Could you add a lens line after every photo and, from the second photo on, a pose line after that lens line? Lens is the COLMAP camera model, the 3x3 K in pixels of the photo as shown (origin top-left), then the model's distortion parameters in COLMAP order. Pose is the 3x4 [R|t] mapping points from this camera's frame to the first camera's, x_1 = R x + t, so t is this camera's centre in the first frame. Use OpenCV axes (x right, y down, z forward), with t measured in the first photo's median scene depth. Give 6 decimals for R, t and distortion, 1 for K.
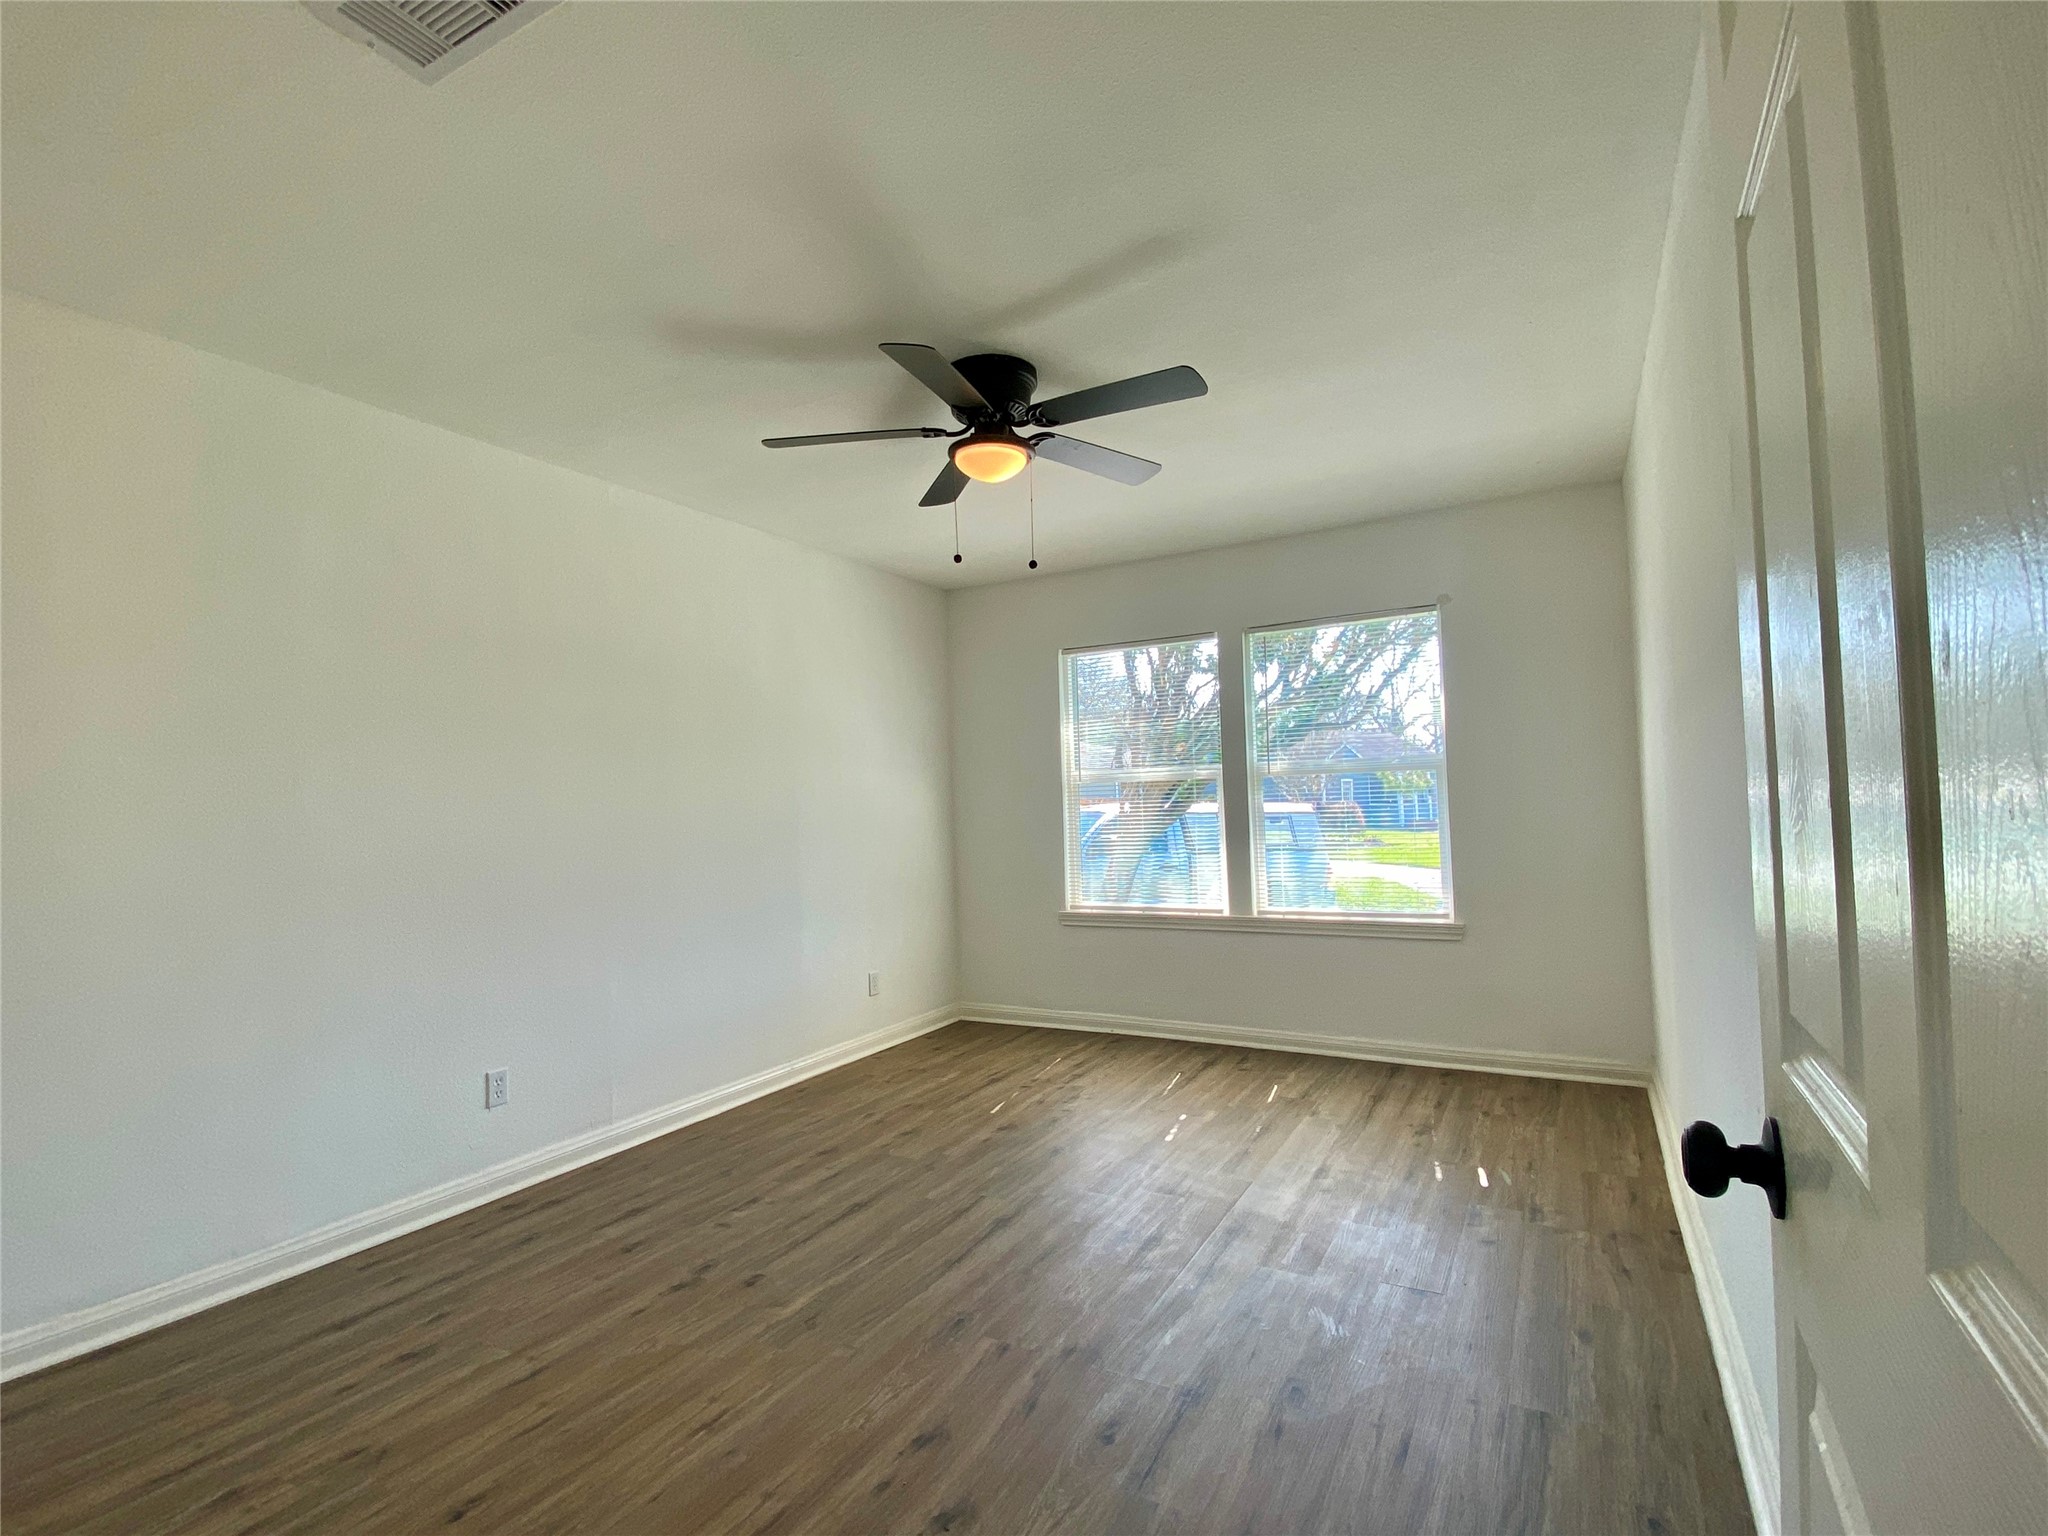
lens RADIAL K [[961.3, 0, 1024.0], [0, 961.3, 768.0], [0, 0, 1]] dist [0.001499, -0.023874]
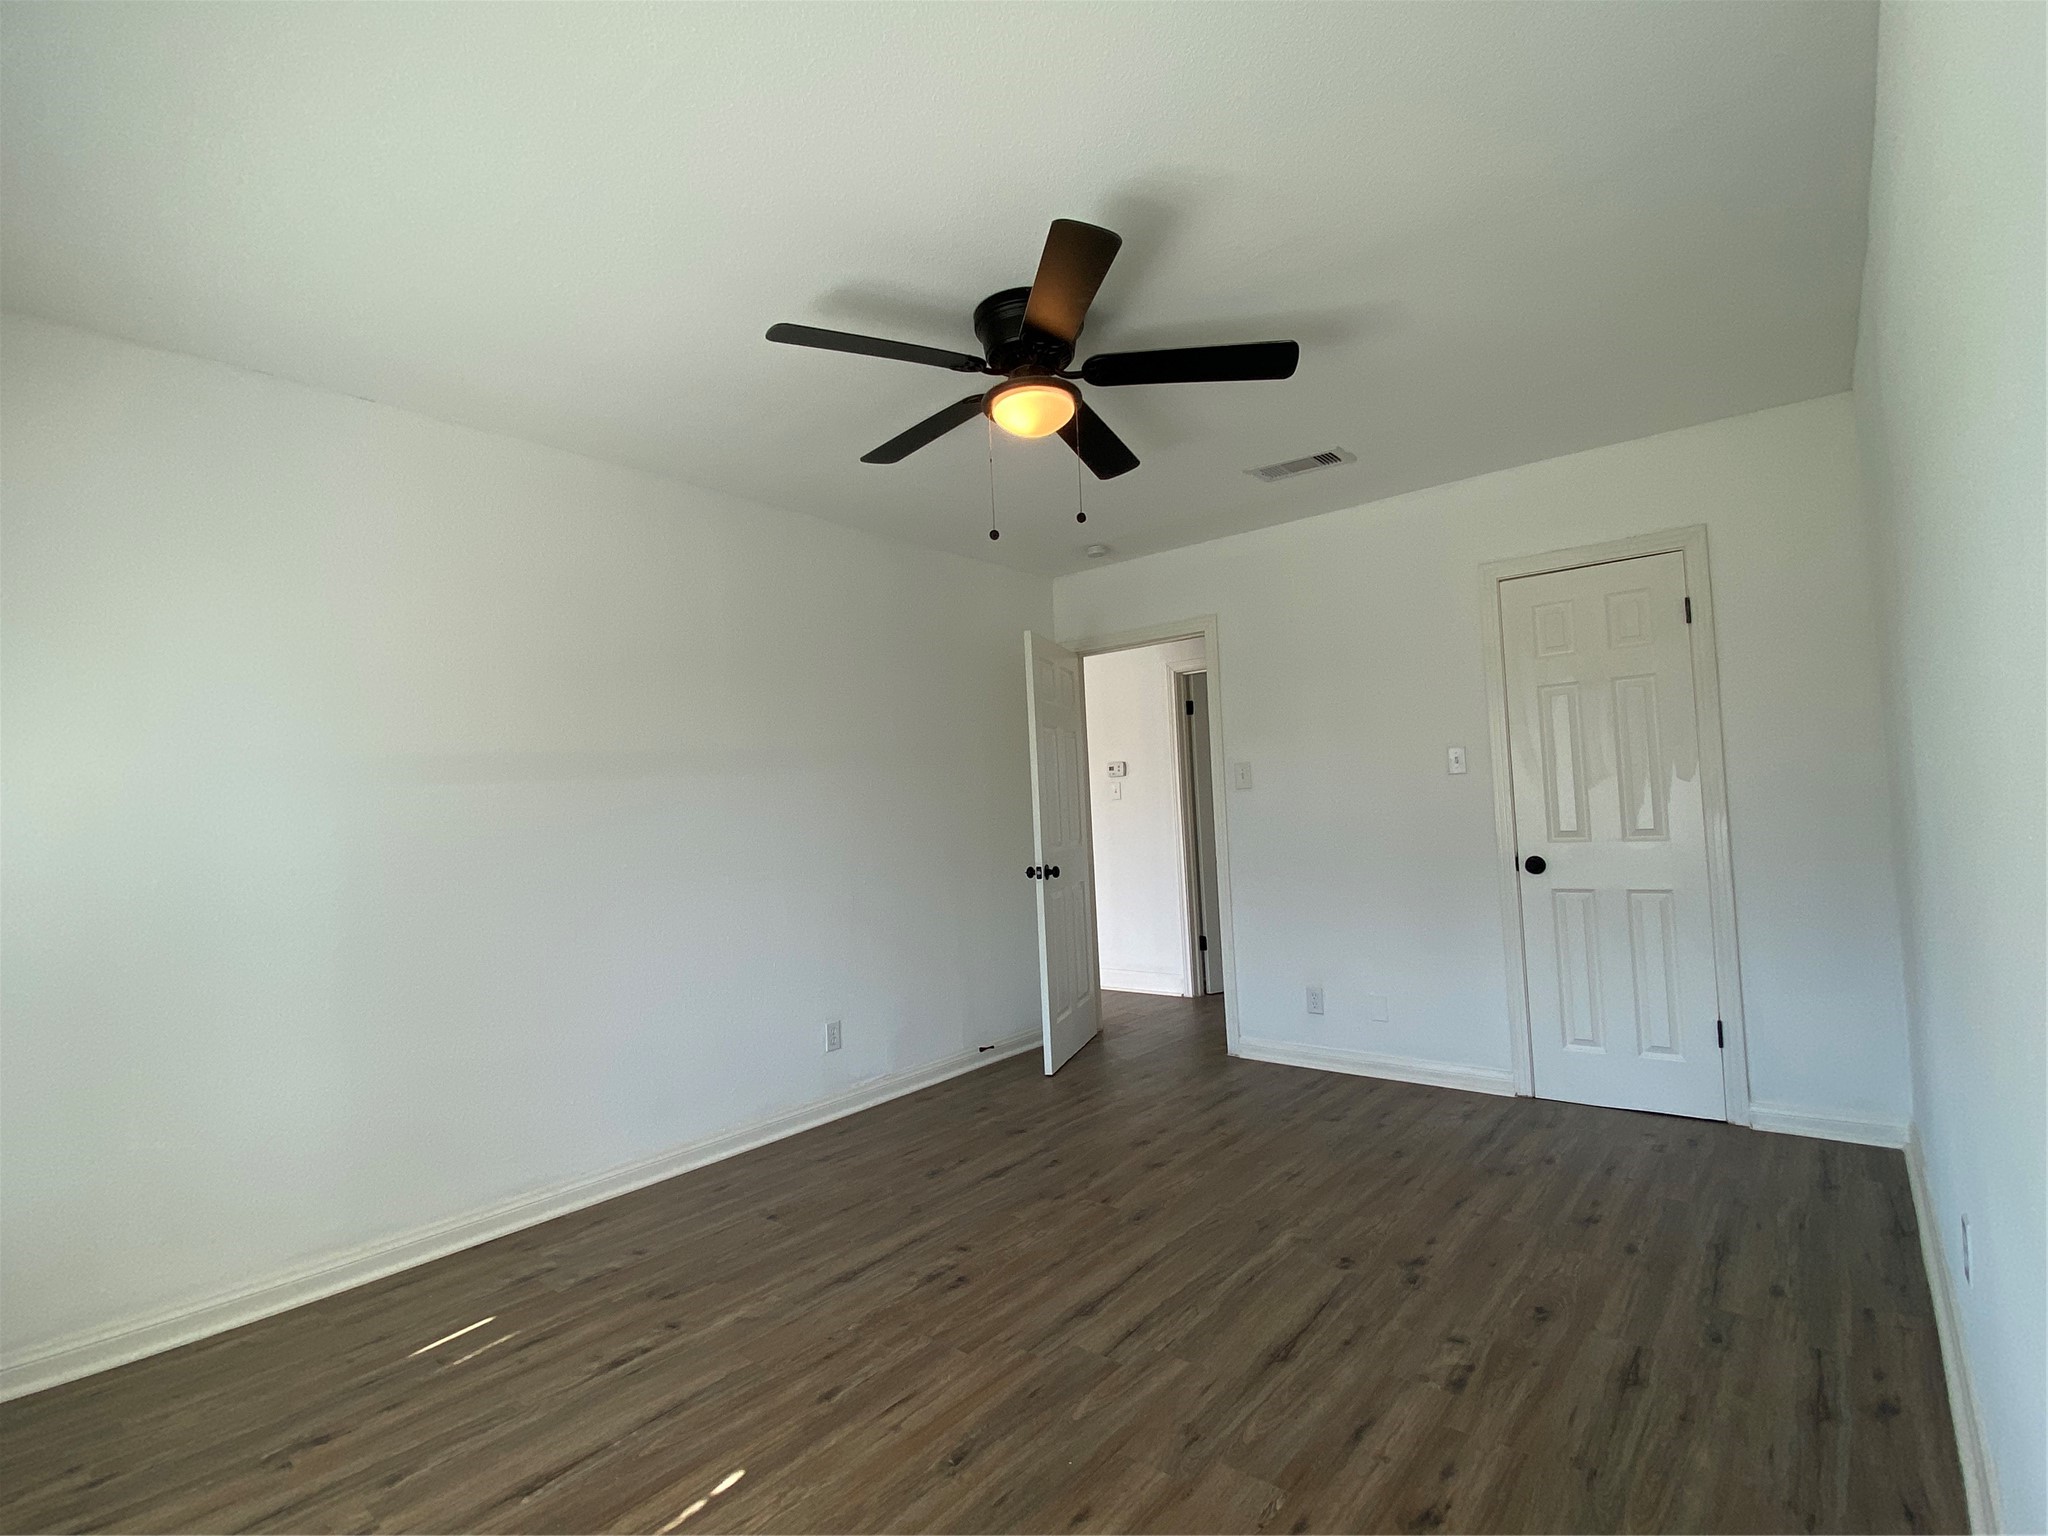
lens RADIAL K [[961.3, 0, 1024.0], [0, 961.3, 768.0], [0, 0, 1]] dist [0.001499, -0.023874]
pose [[-0.980991, 0.083288, 0.175273, -0.151409], [0.068623, 0.993742, -0.088139, 0.076825], [-0.181517, -0.074436, -0.980567, 1.825511]]
